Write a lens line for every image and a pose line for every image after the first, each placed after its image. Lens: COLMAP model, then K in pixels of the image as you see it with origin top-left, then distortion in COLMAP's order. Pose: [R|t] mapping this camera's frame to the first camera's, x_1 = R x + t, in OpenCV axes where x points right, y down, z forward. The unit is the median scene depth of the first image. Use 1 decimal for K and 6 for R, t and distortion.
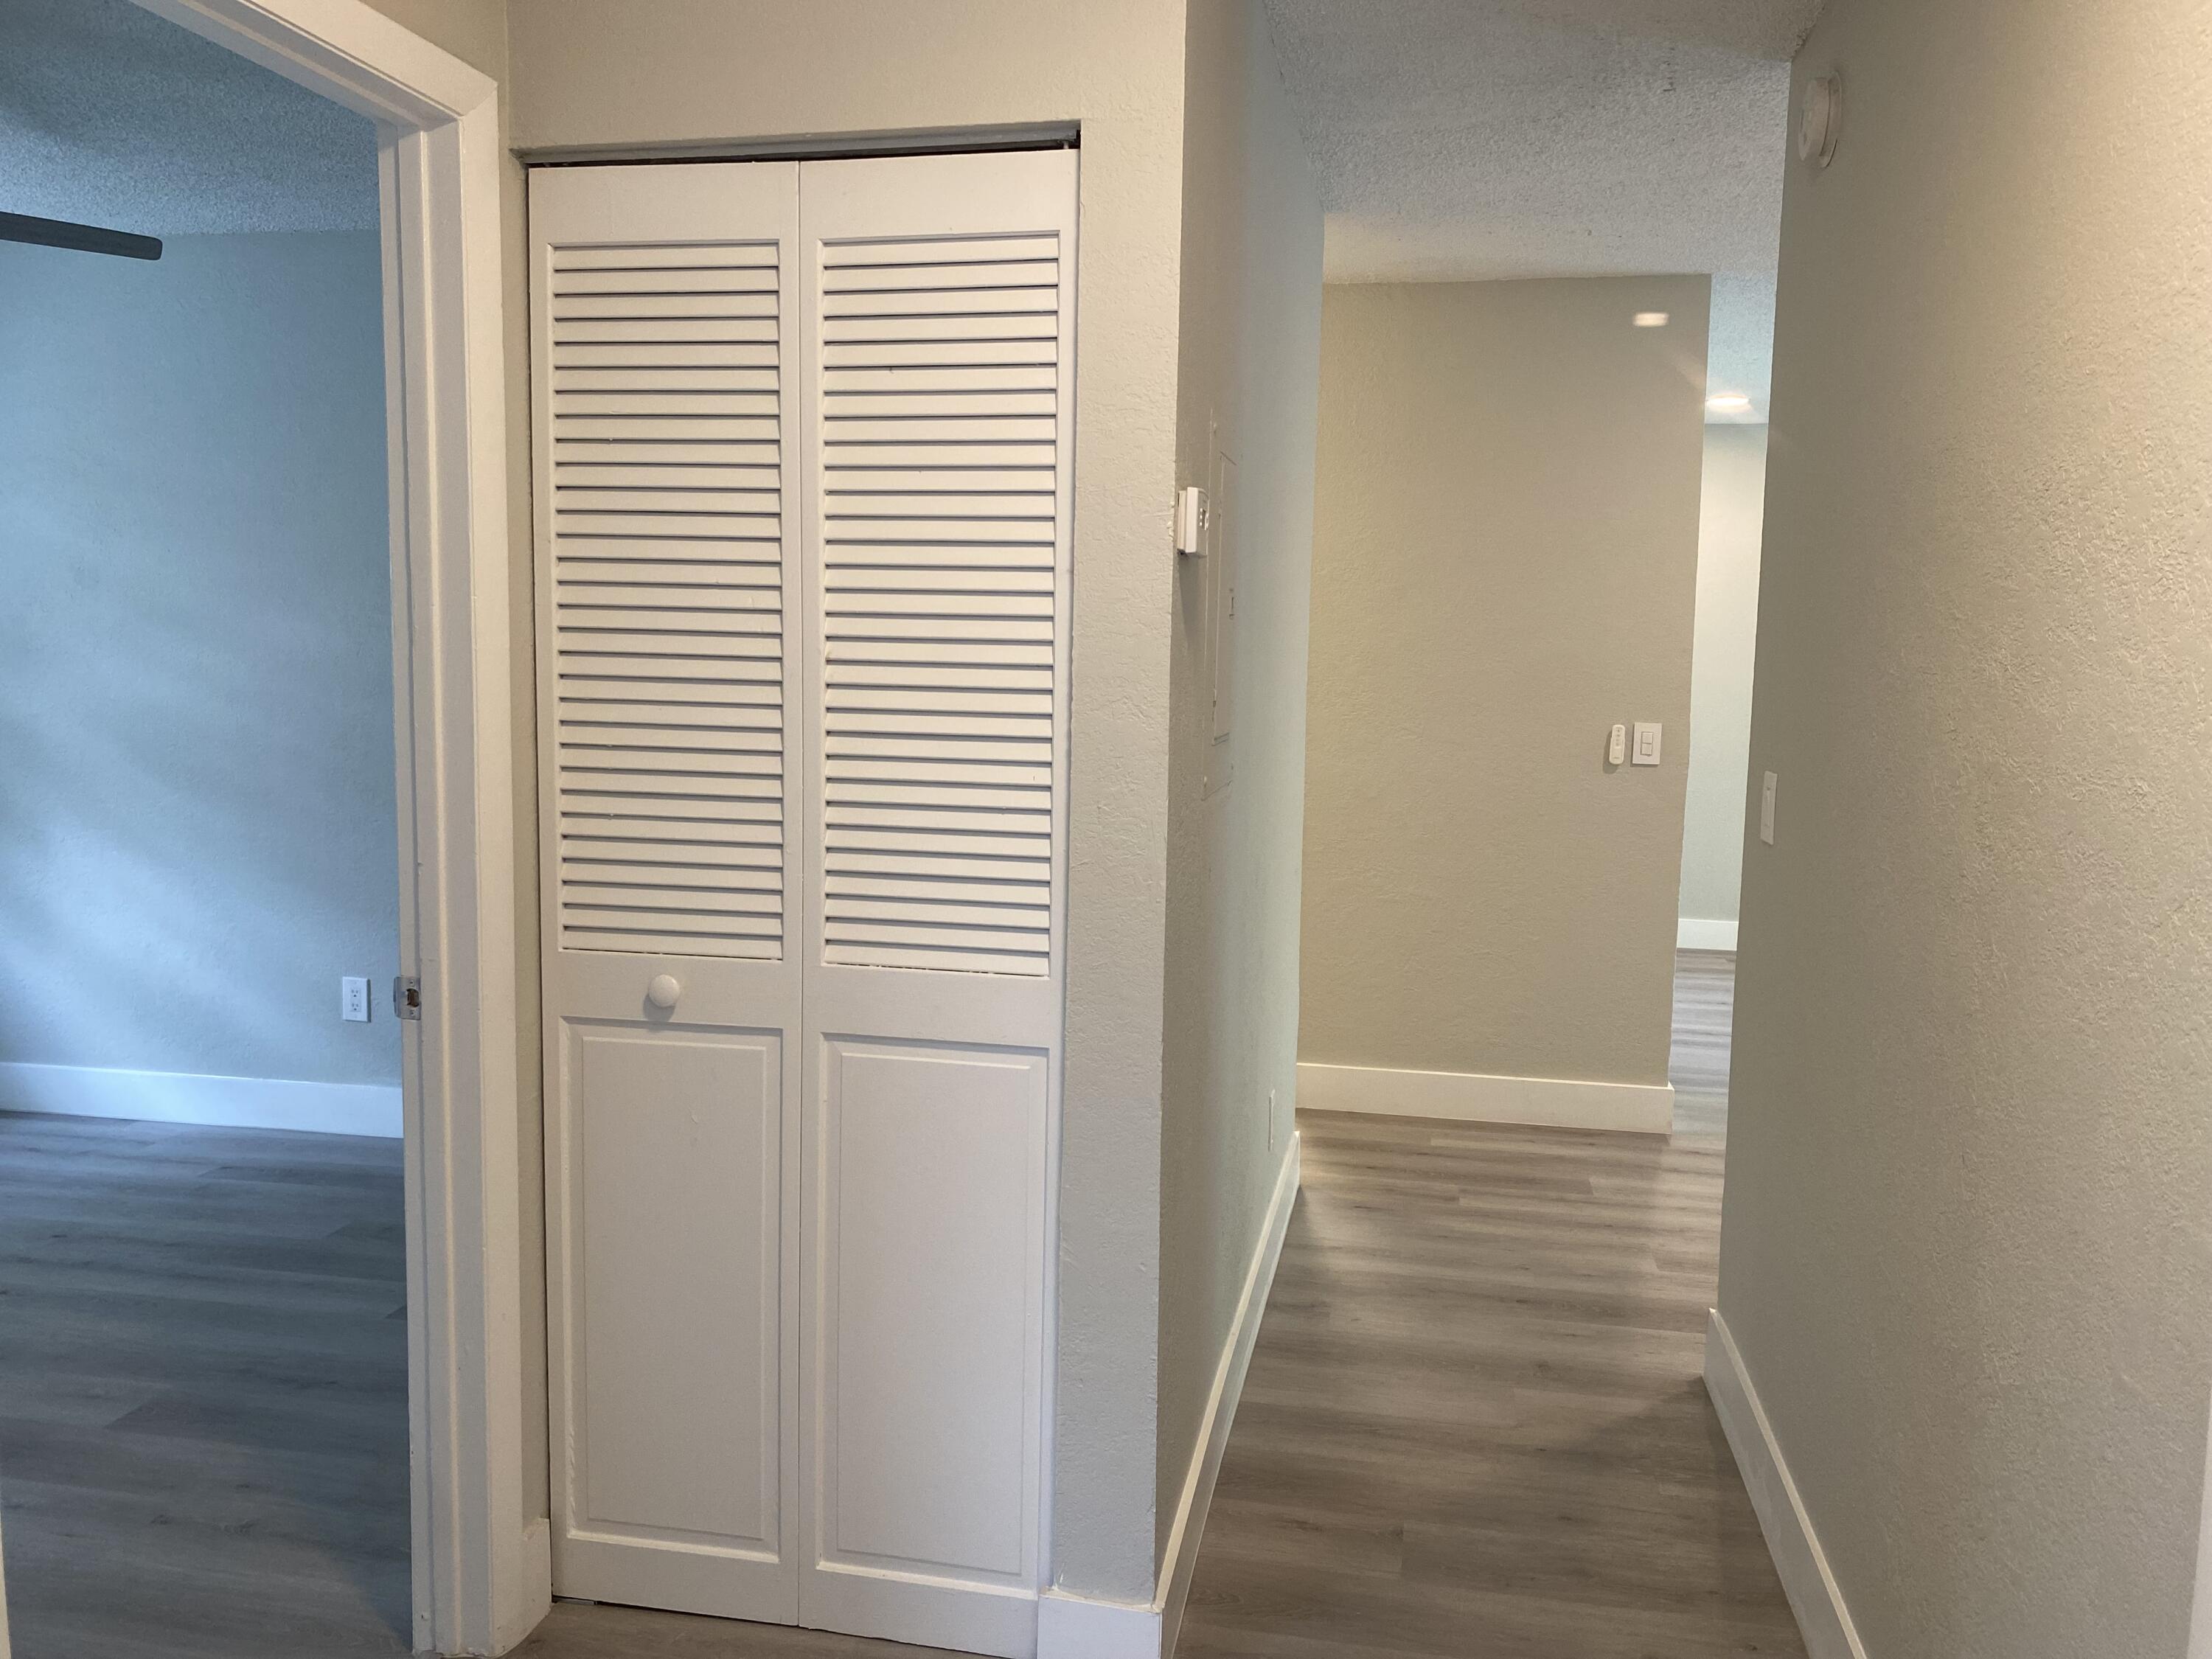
lens RADIAL K [[1671.1, 0, 1093.2], [0, 1671.1, 838.6], [0, 0, 1]] dist [0.000464, -0.000934]
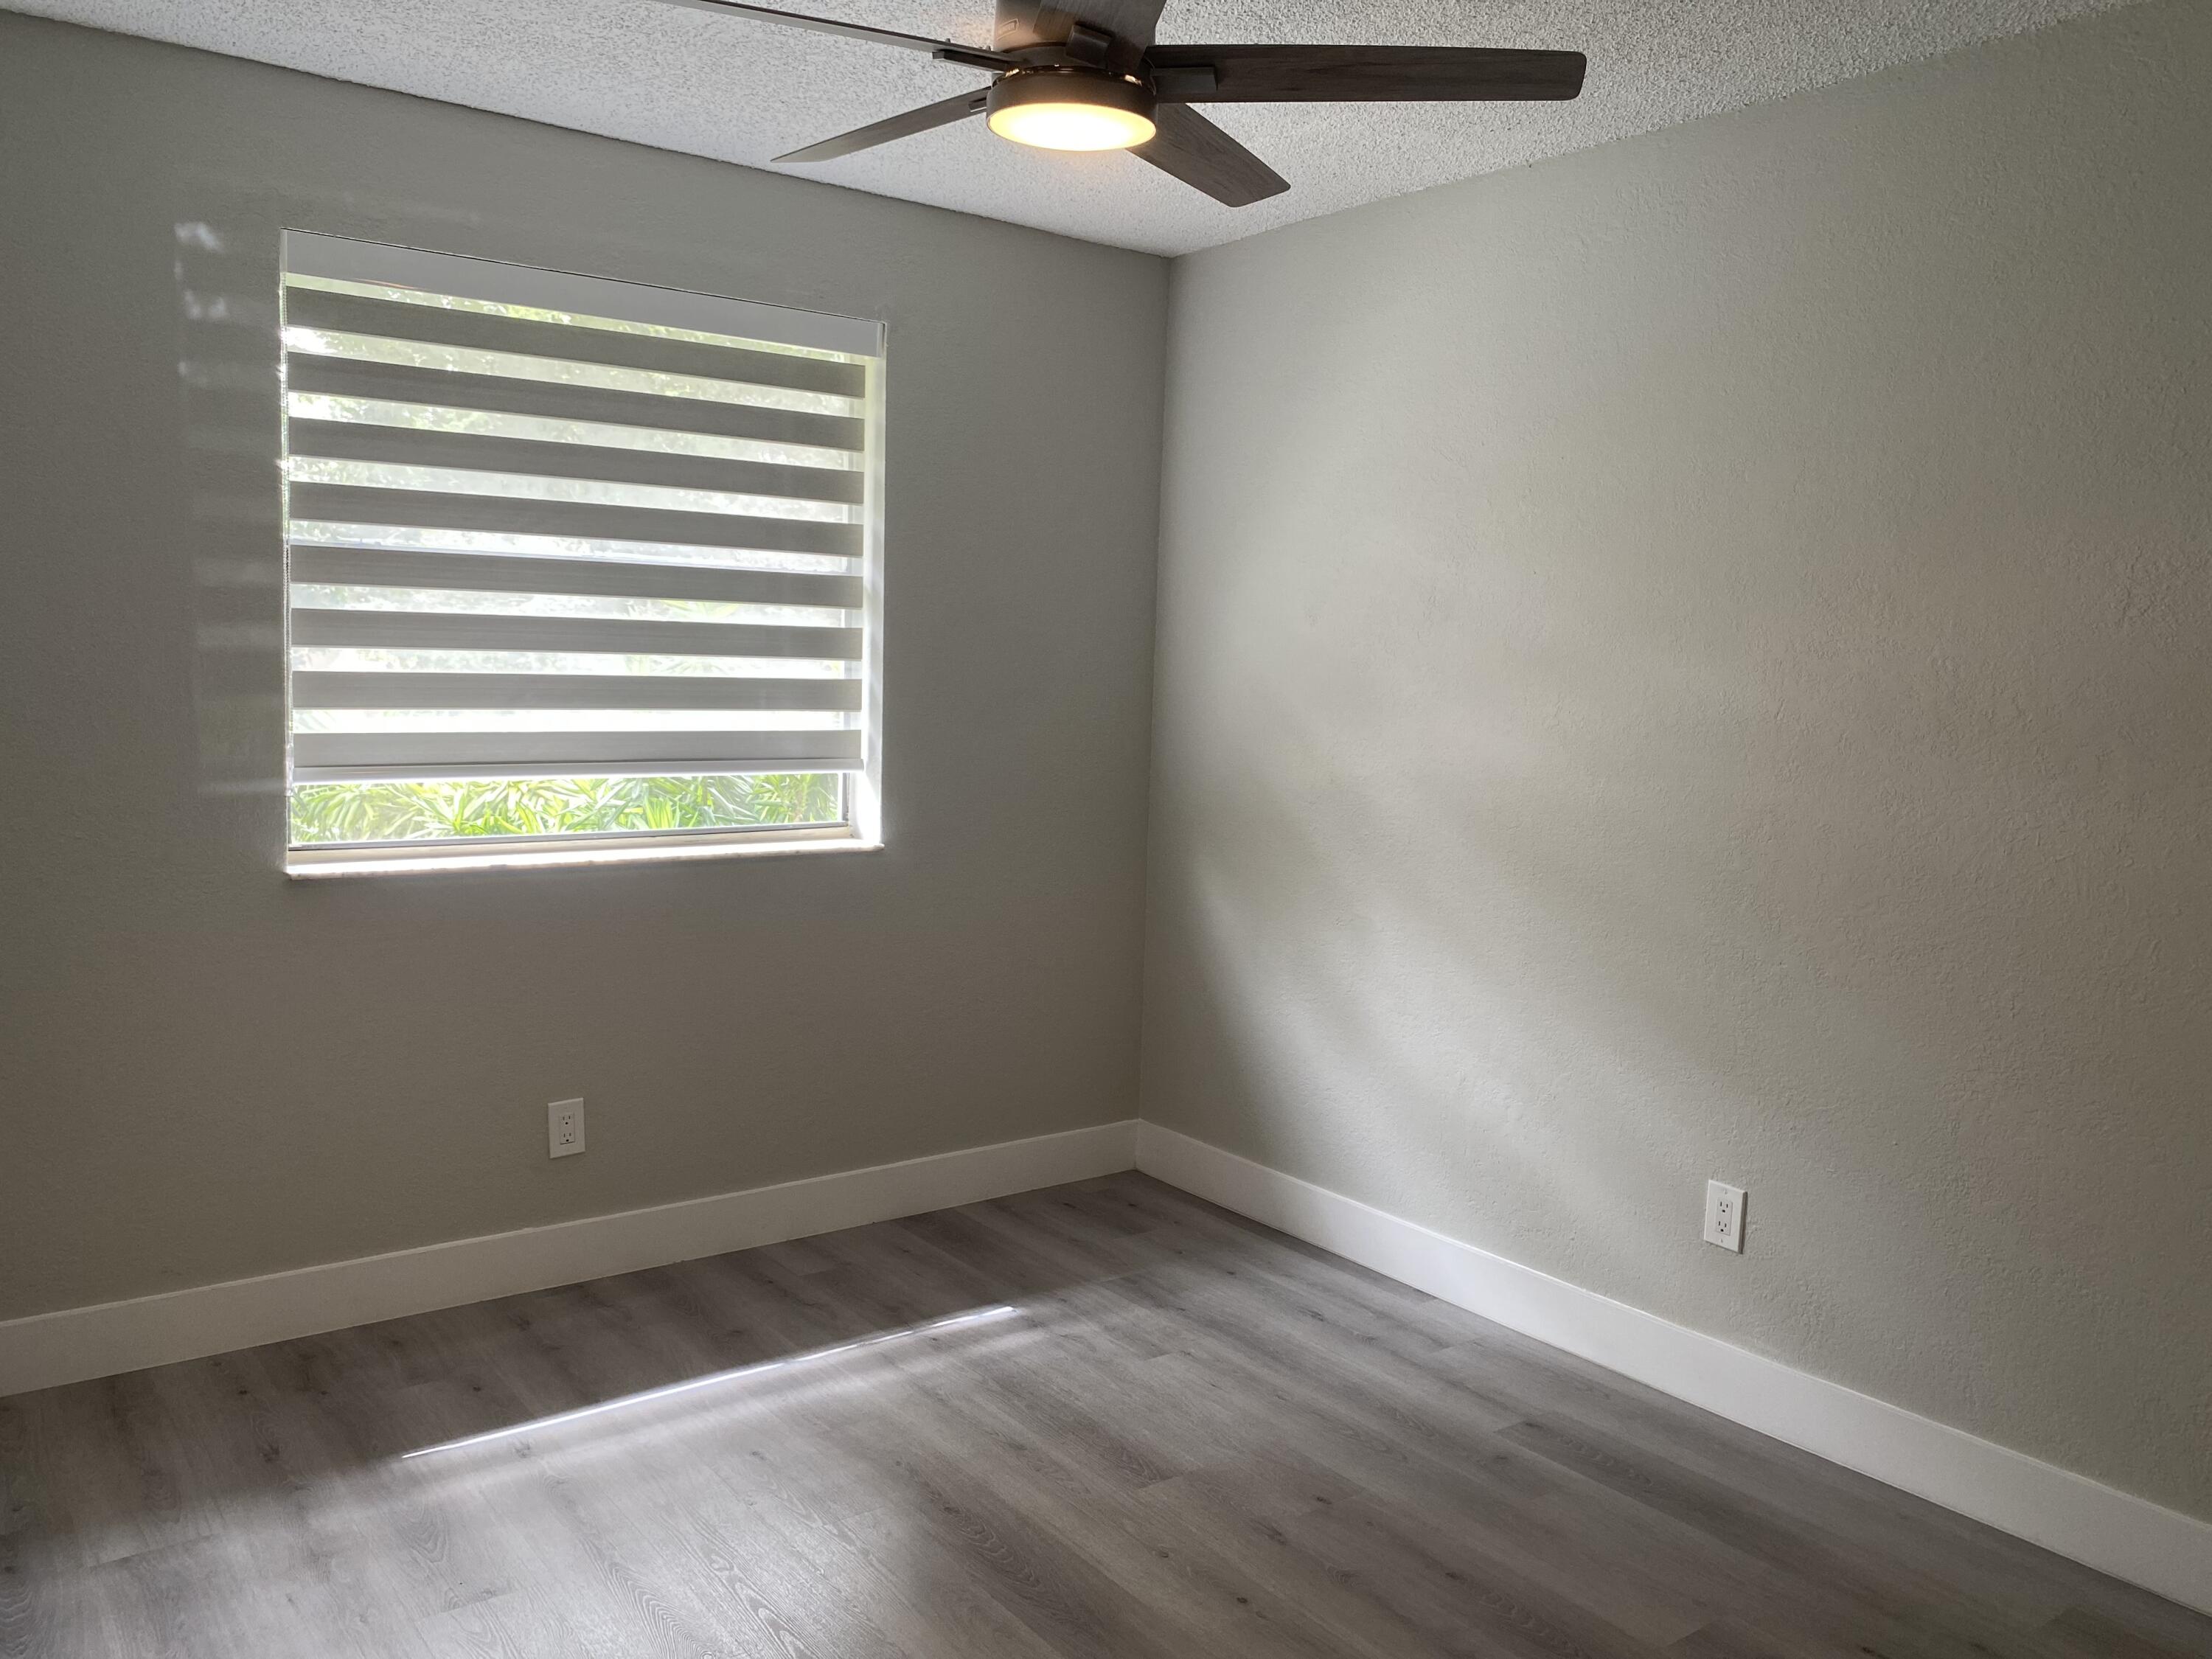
lens RADIAL K [[1709.1, 0, 1106.0], [0, 1709.1, 829.5], [0, 0, 1]] dist [0.029544, 0.000117]
pose [[0.742586, 0.074250, -0.665622, -0.171520], [-0.085344, 0.996224, 0.015916, -0.052582], [0.664291, 0.044988, 0.746119, 0.295751]]
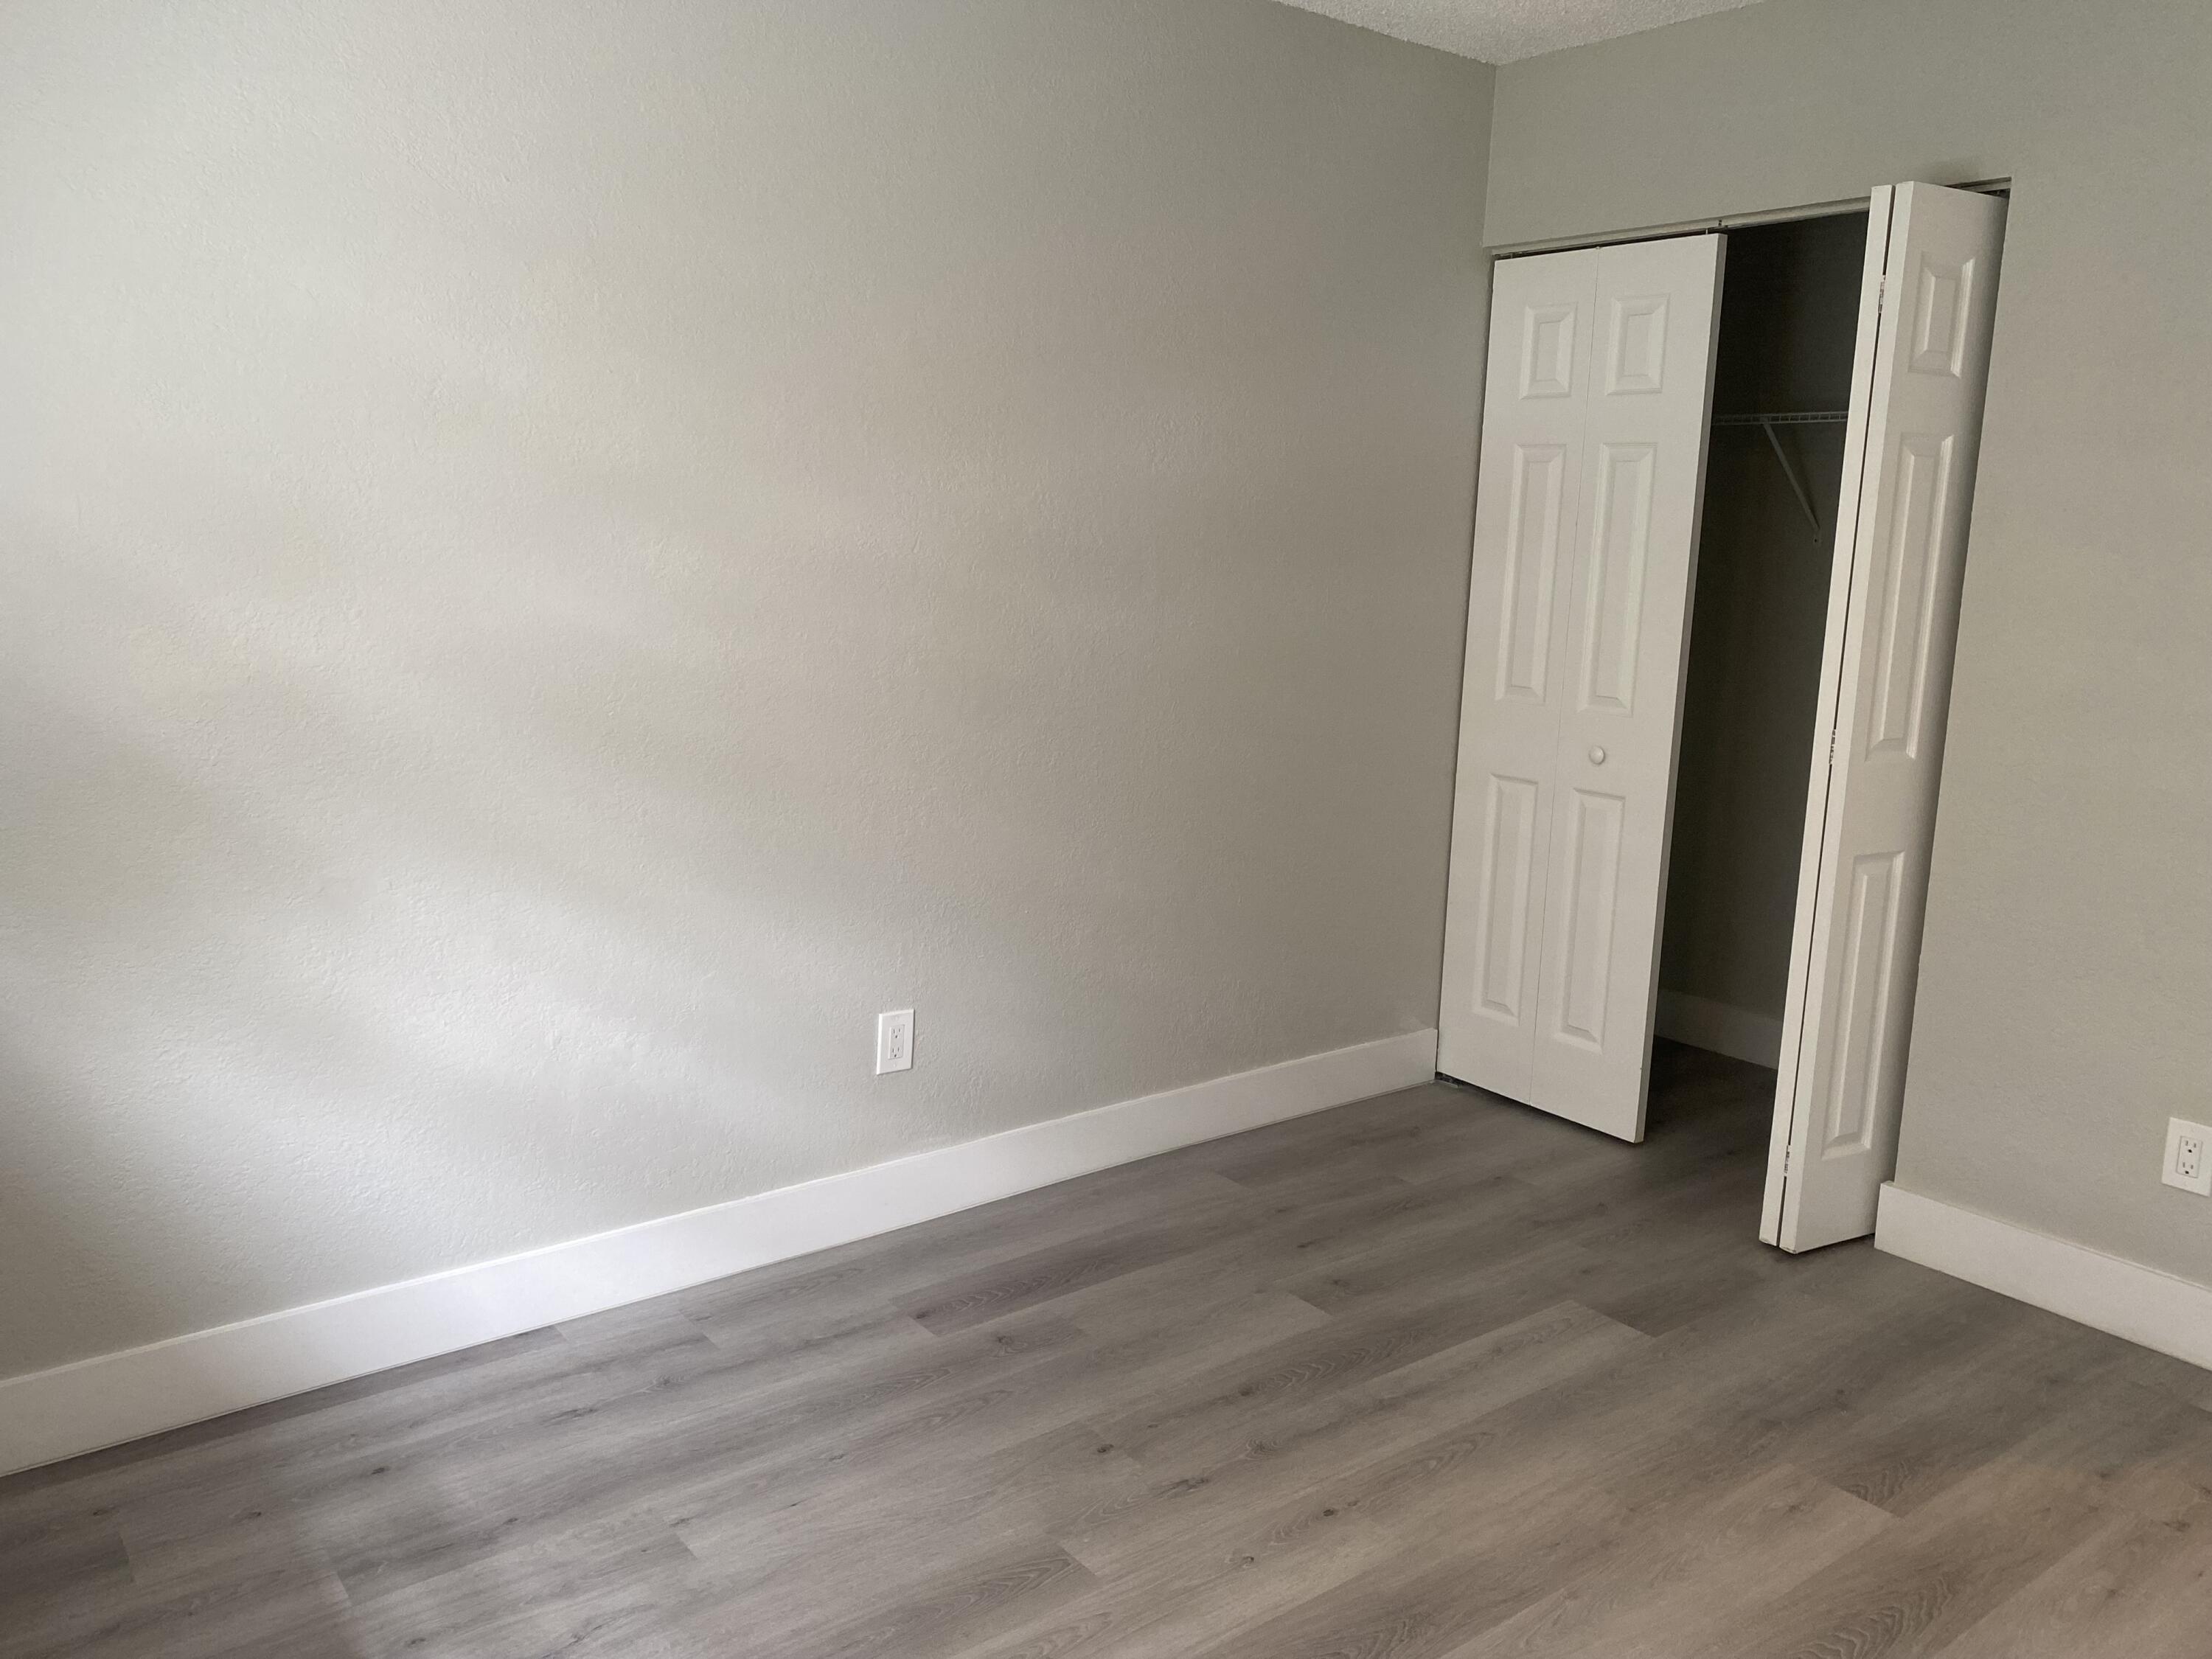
lens RADIAL K [[1740.7, 0, 1062.8], [0, 1740.7, 800.5], [0, 0, 1]] dist [0.008899, 0.007971]
pose [[0.660631, -0.124587, 0.740301, -0.932363], [0.061539, 0.991801, 0.111996, -0.083762], [-0.748184, -0.028430, 0.662882, 0.464788]]
